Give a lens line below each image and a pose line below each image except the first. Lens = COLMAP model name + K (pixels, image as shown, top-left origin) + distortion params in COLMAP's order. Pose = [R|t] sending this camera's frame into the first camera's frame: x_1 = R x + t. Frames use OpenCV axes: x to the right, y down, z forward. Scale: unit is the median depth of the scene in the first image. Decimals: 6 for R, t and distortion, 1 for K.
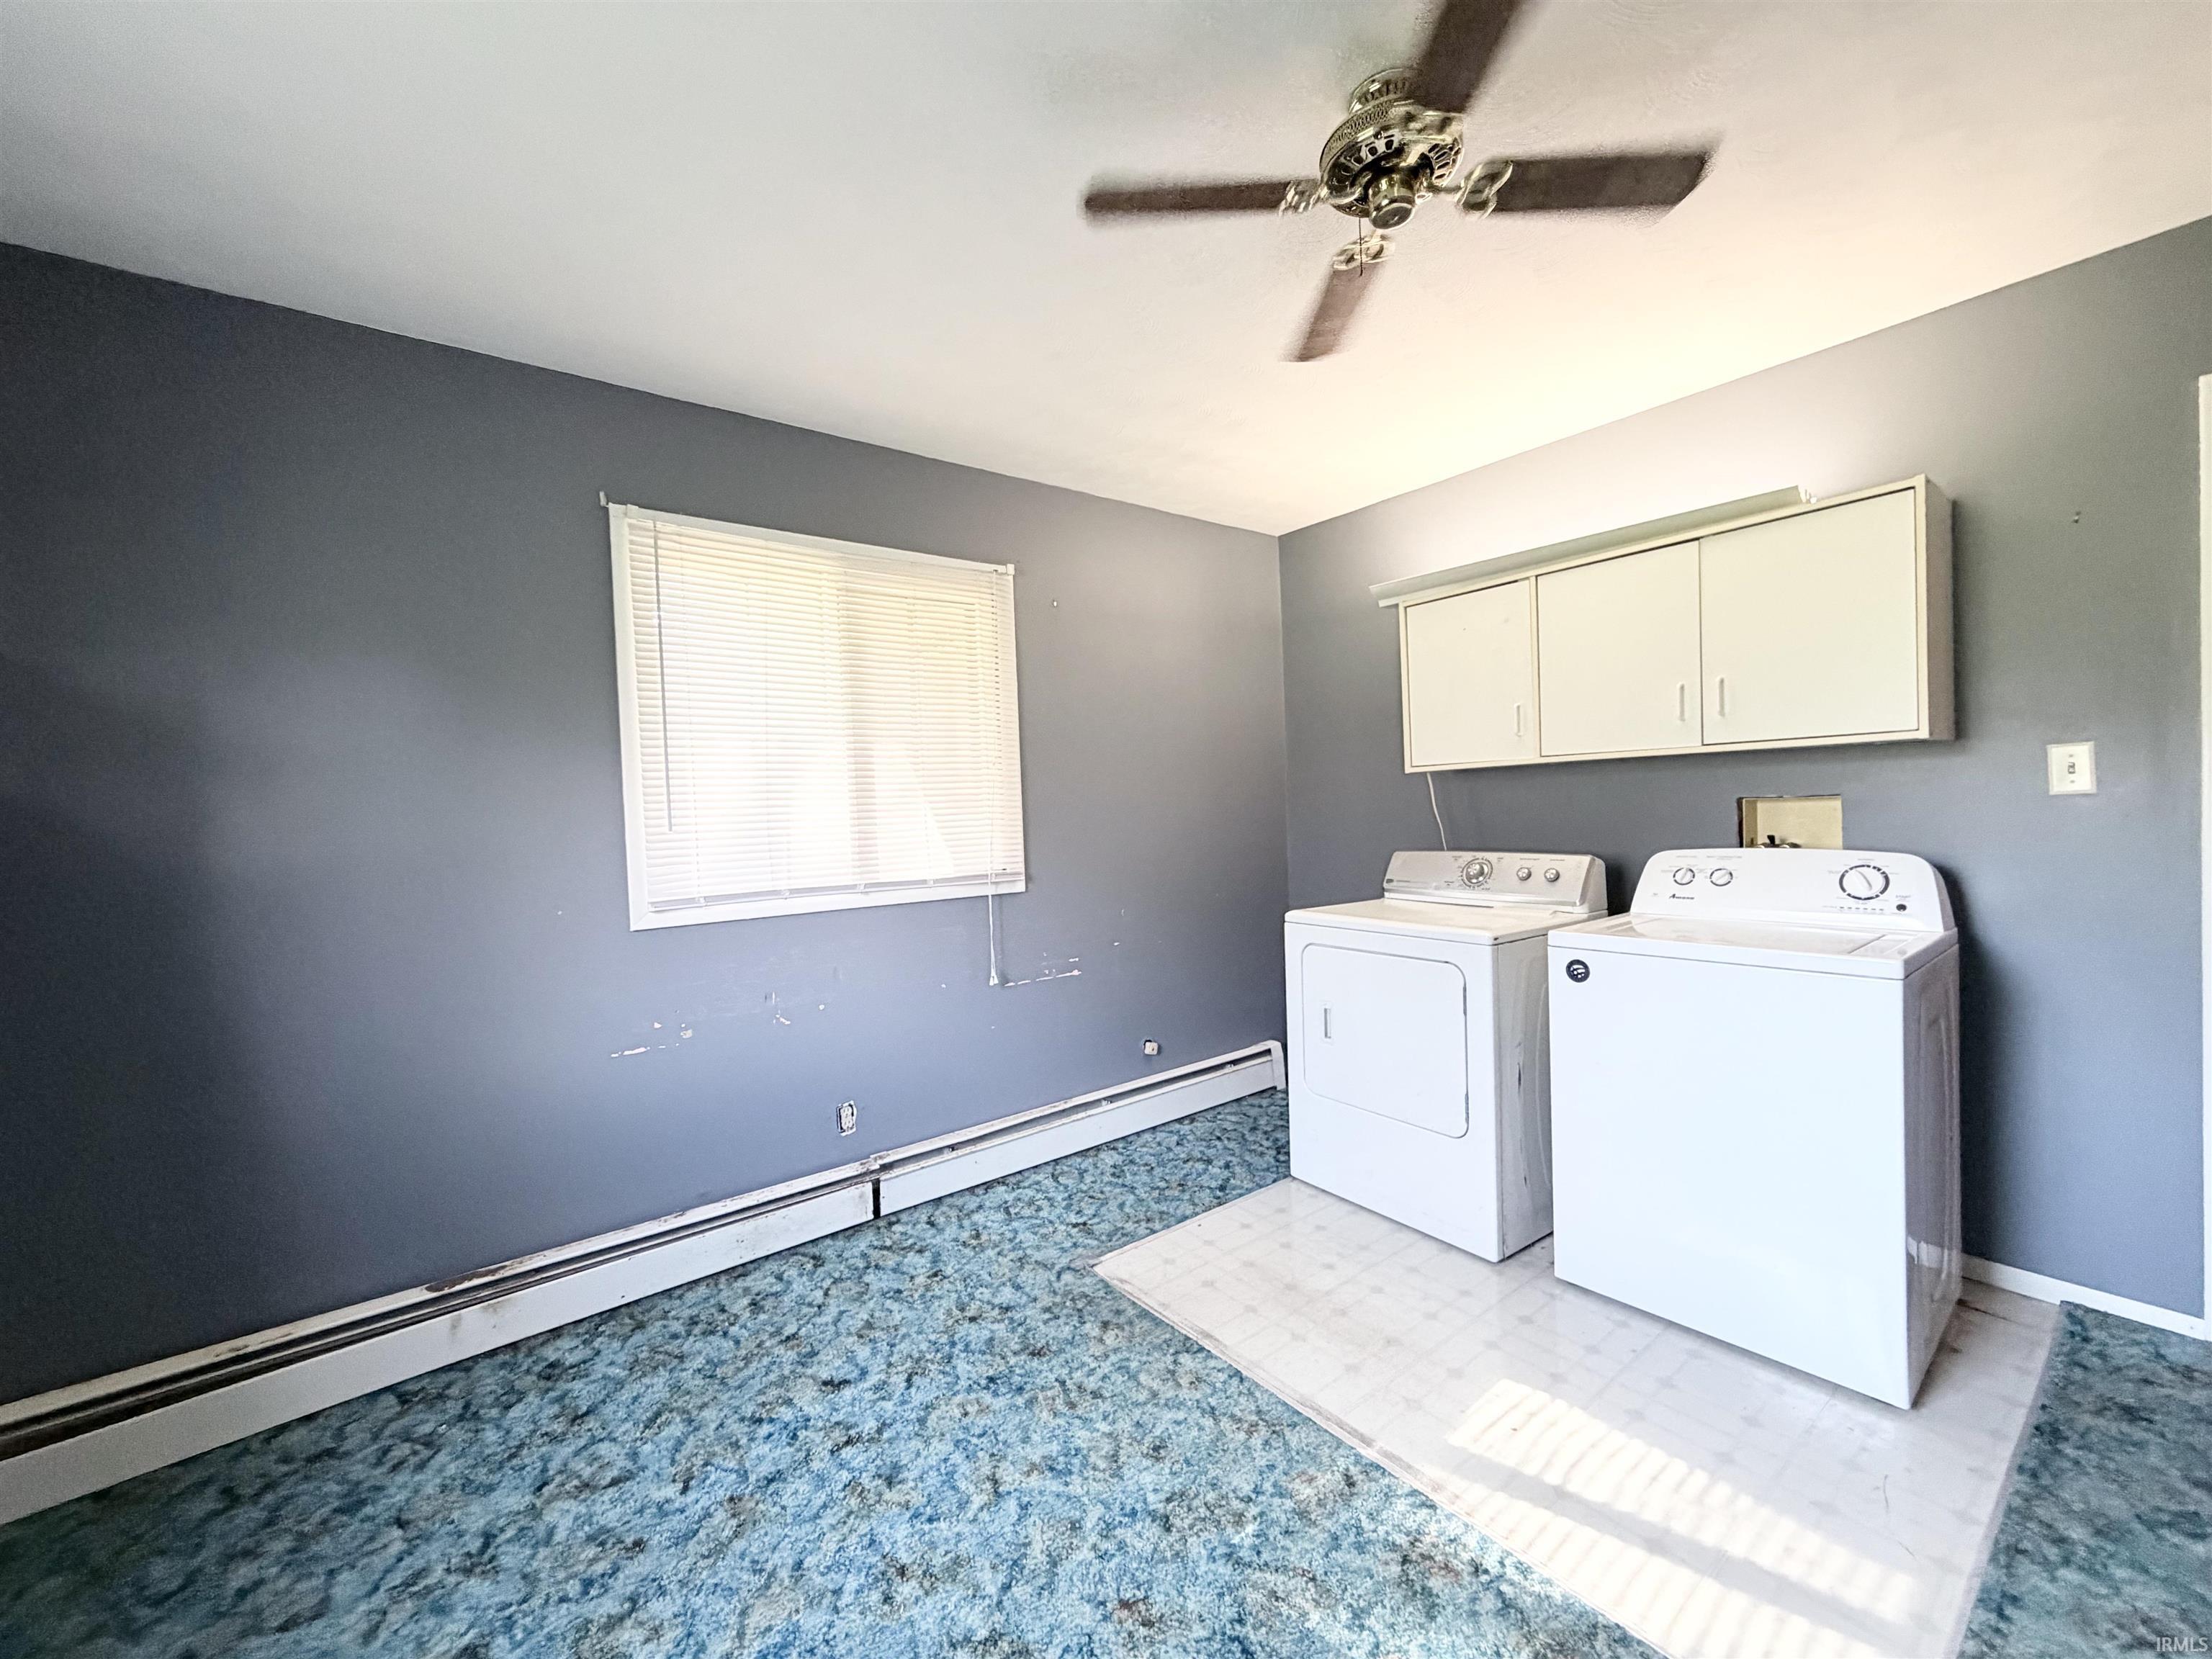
lens RADIAL K [[879.4, 0, 1095.7], [0, 879.4, 820.1], [0, 0, 1]] dist [0.000449, -0.000314]
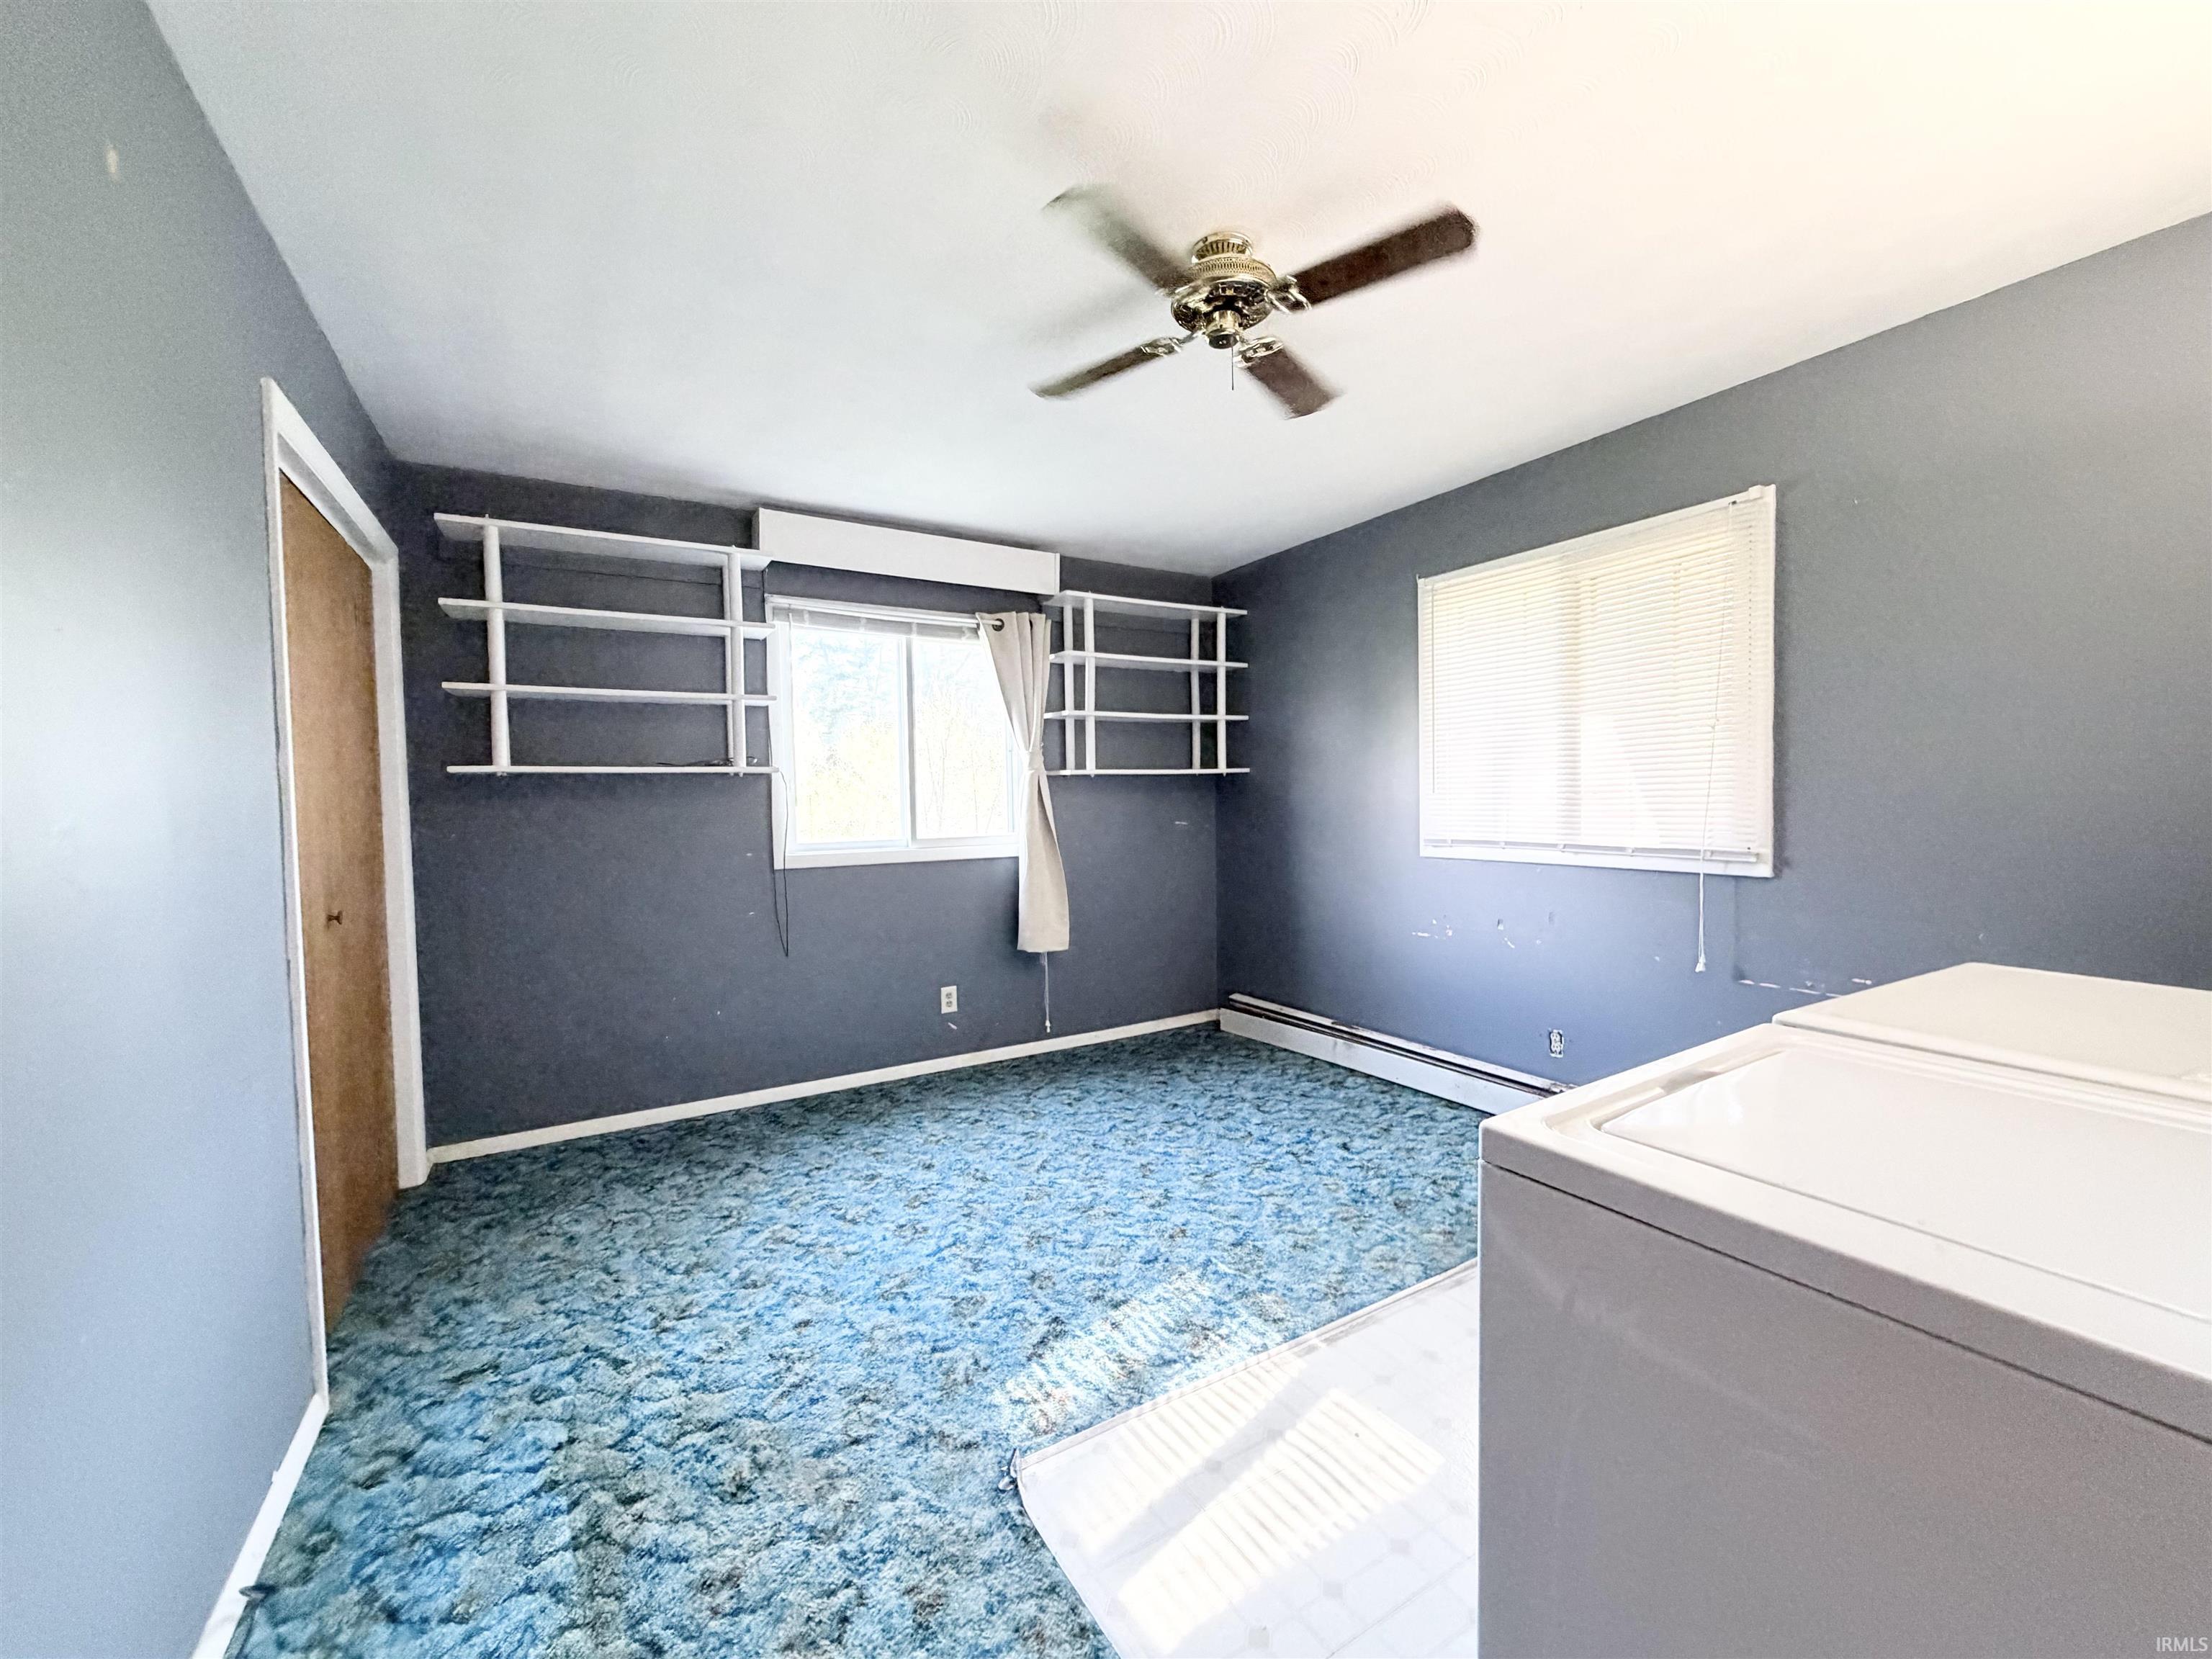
lens RADIAL K [[879.4, 0, 1100.1], [0, 879.4, 832.4], [0, 0, 1]] dist [0.000449, -0.000314]
pose [[-0.113732, 0.076762, -0.990542, 1.272170], [0.010783, 0.997047, 0.076028, -0.048174], [0.993453, -0.002034, -0.114224, 0.738439]]
